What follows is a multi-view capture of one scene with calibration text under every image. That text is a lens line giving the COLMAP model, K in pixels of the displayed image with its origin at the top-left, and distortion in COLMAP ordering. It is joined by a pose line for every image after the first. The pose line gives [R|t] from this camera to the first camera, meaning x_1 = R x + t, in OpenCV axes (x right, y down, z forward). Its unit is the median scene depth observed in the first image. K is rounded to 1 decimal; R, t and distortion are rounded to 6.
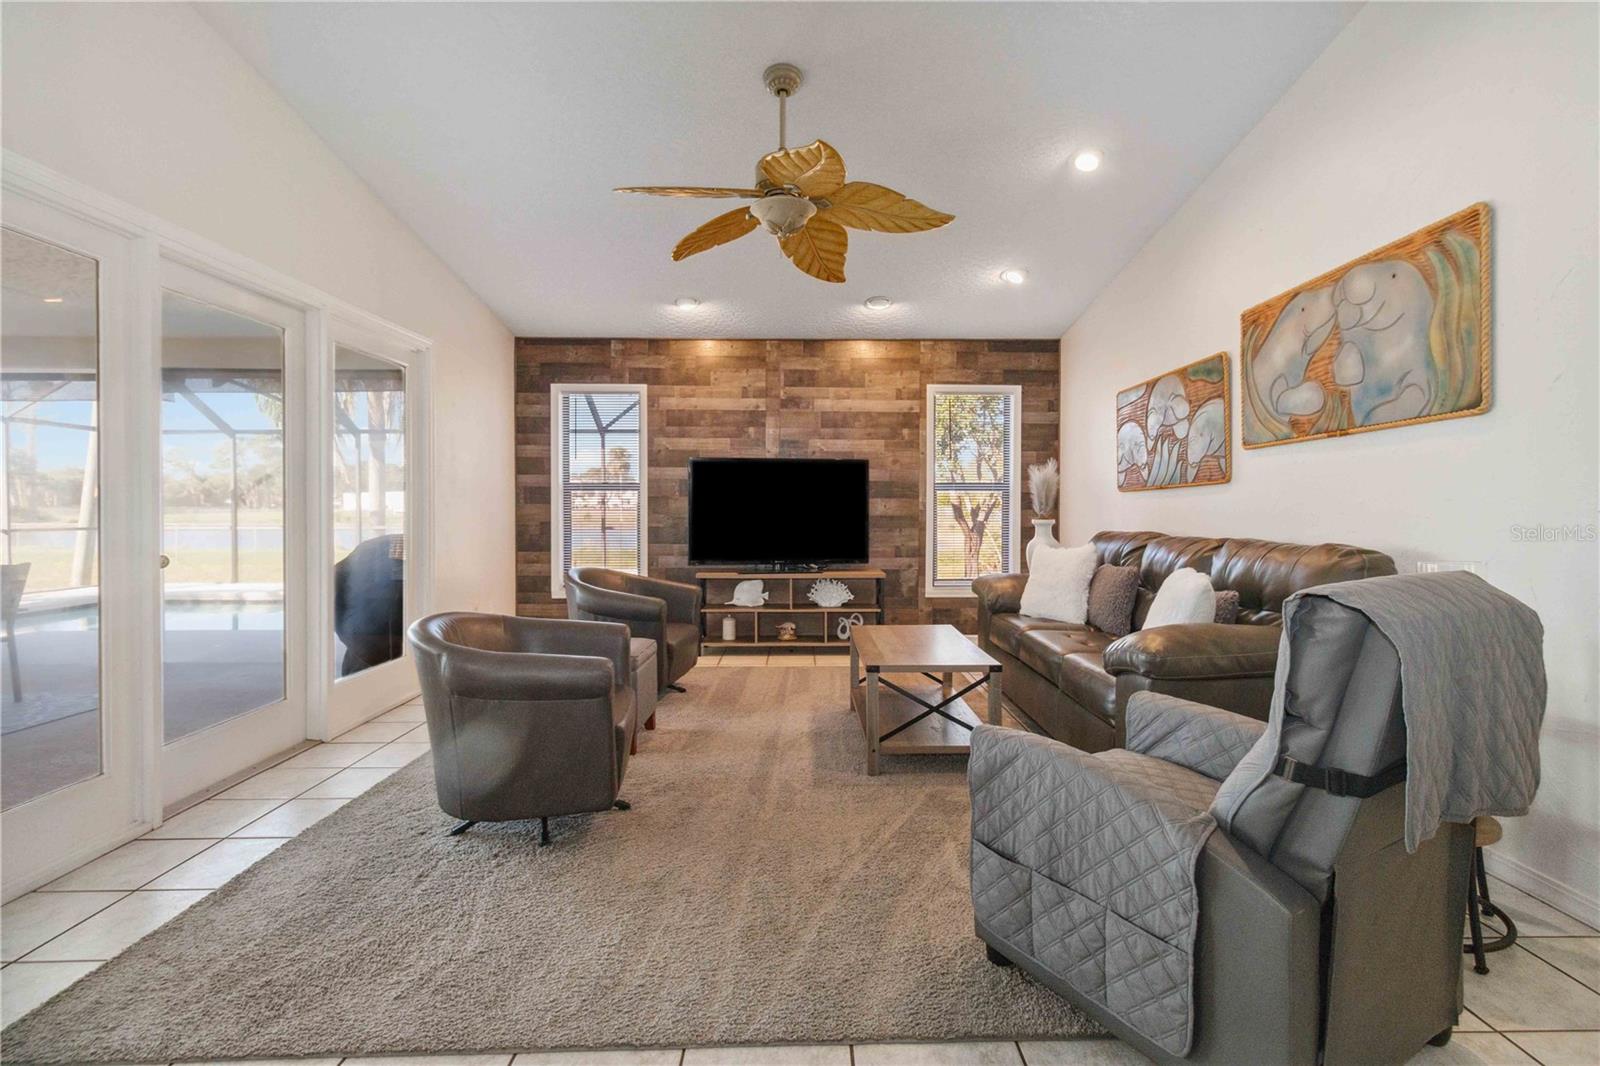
lens RADIAL K [[746.3, 0, 810.9], [0, 746.3, 507.3], [0, 0, 1]] dist [0.001315, 0.000495]
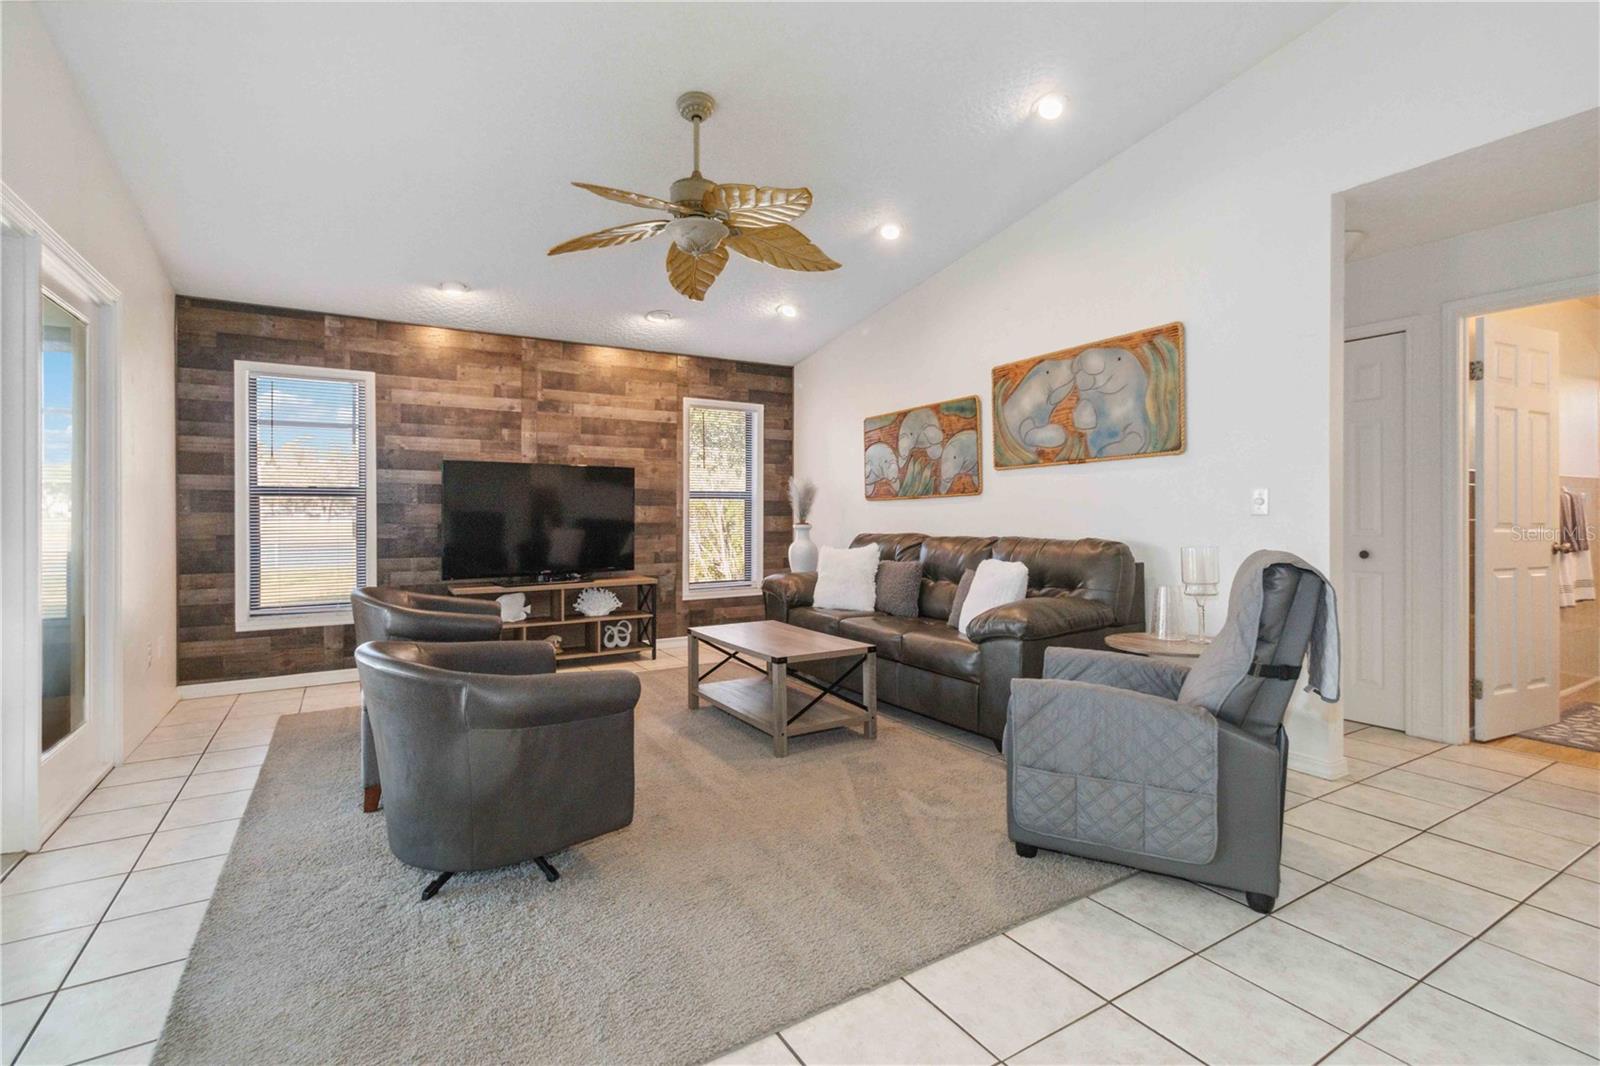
lens RADIAL K [[738.7, 0, 806.9], [0, 738.7, 509.4], [0, 0, 1]] dist [0.000094, -0.000247]
pose [[0.860999, -0.000965, 0.508606, -0.234968], [0.004342, 0.999976, -0.005454, -0.000779], [-0.508589, 0.006904, 0.860982, 0.019345]]
